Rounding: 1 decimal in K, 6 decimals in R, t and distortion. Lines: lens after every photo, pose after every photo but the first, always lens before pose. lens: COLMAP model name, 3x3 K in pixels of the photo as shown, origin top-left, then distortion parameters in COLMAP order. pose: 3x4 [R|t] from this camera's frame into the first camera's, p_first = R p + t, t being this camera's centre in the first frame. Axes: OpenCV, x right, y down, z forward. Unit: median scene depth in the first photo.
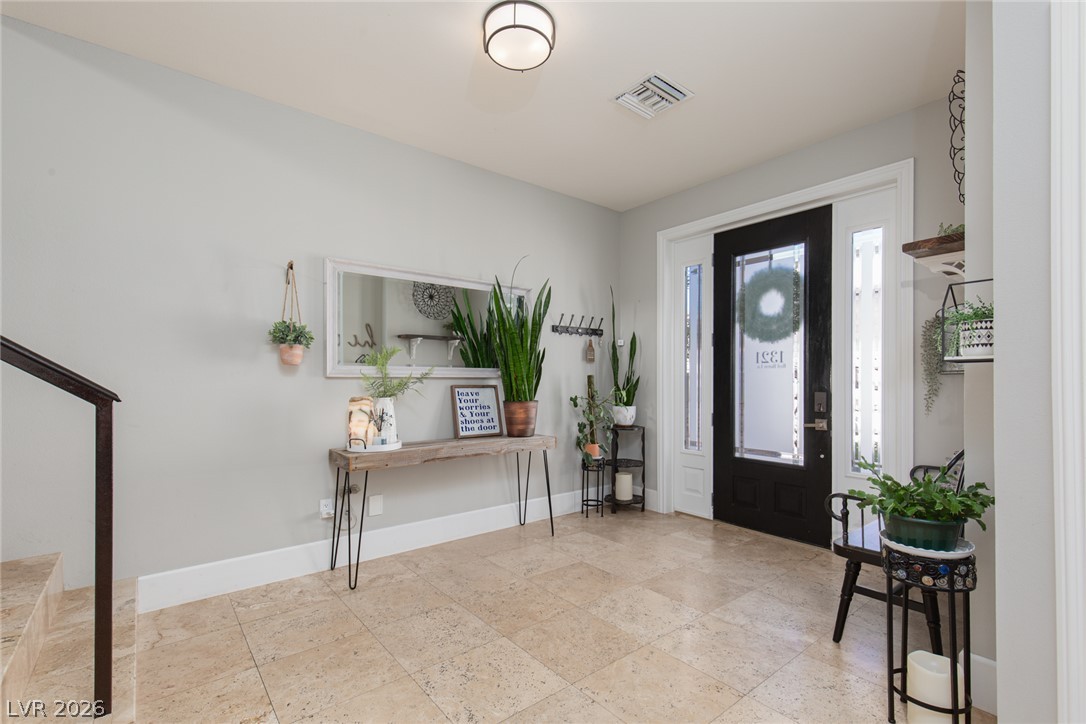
lens RADIAL K [[494.4, 0, 547.3], [0, 494.4, 371.9], [0, 0, 1]] dist [-0.000291, -0.000630]
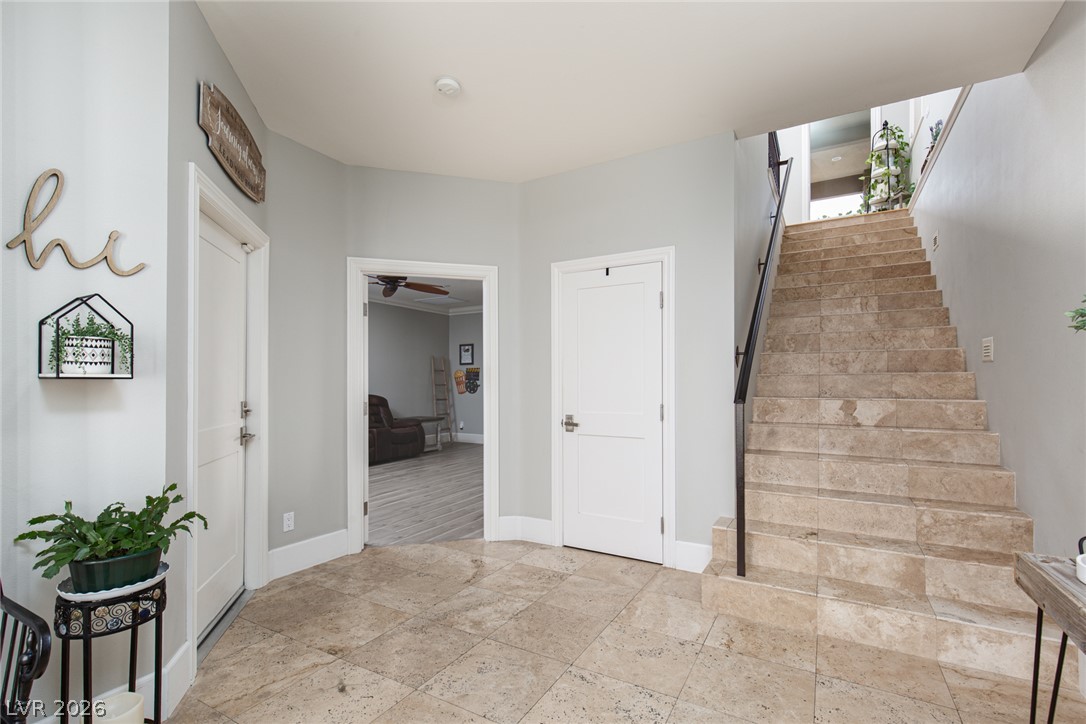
lens RADIAL K [[494.4, 0, 530.2], [0, 494.4, 382.7], [0, 0, 1]] dist [-0.000291, -0.000630]
pose [[-0.944981, 0.005457, -0.327079, 0.344896], [0.011648, 0.999788, -0.016973, 0.011323], [0.326917, -0.019849, -0.944845, 2.078073]]
